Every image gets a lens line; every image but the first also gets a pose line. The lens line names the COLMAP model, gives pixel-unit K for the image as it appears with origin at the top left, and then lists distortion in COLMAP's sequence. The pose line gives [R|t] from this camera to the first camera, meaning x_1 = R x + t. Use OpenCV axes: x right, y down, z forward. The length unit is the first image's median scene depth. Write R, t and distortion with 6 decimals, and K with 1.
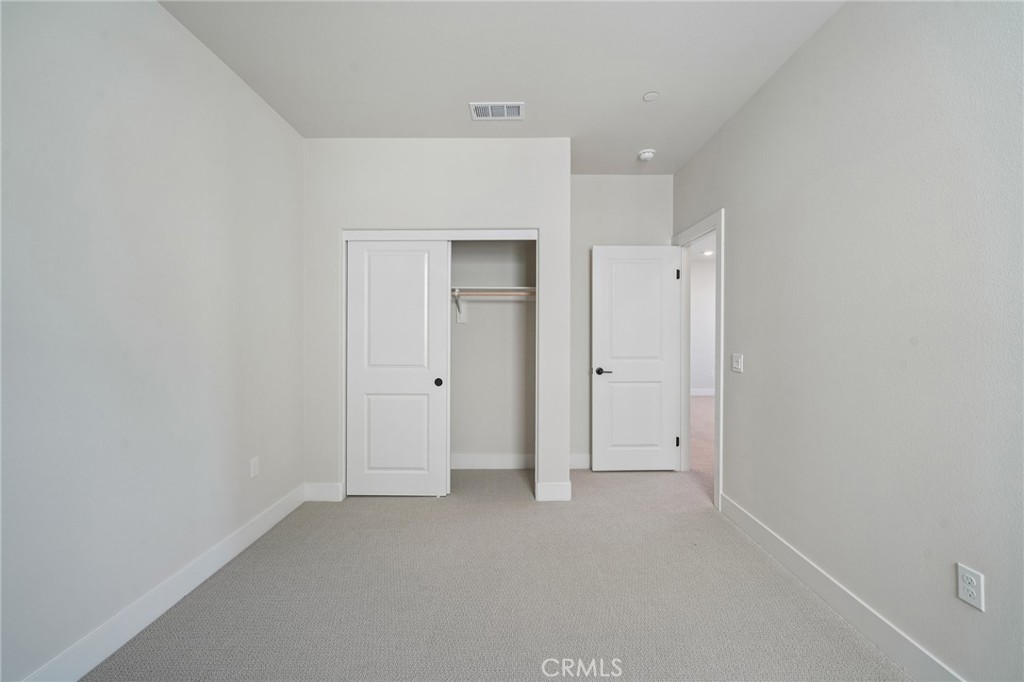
lens RADIAL K [[411.5, 0, 514.9], [0, 411.5, 335.1], [0, 0, 1]] dist [-0.004270, -0.000041]
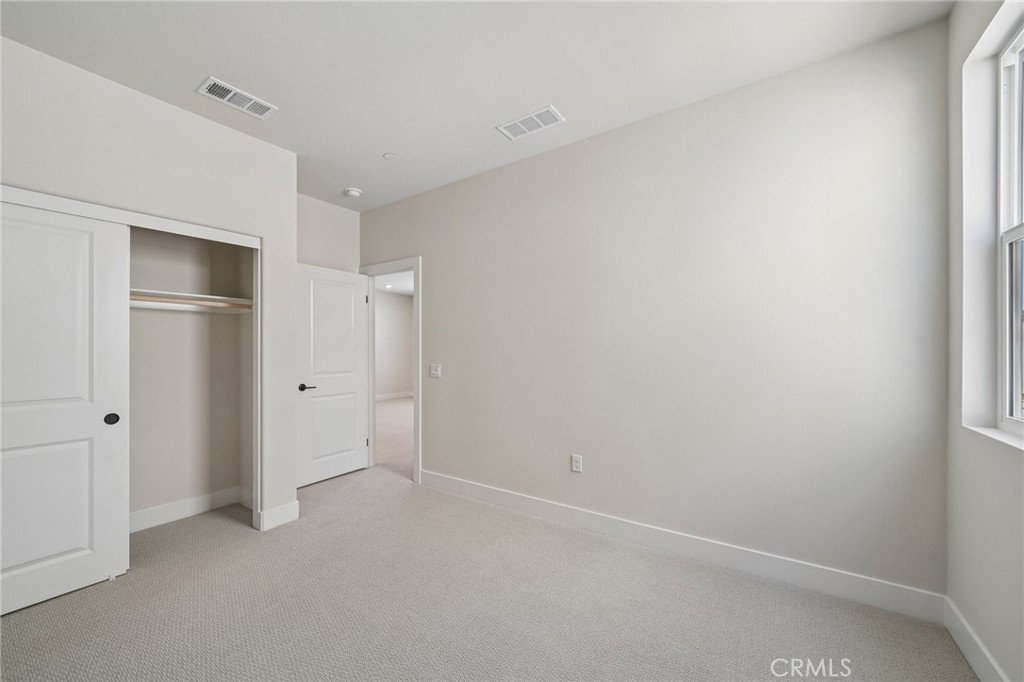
lens RADIAL K [[379.8, 0, 520.8], [0, 379.8, 348.6], [0, 0, 1]] dist [-0.008434, 0.000361]
pose [[0.563245, -0.001185, 0.826289, -0.313206], [0.008164, 0.999958, -0.004131, 0.000114], [-0.826250, 0.009073, 0.563231, 0.036523]]
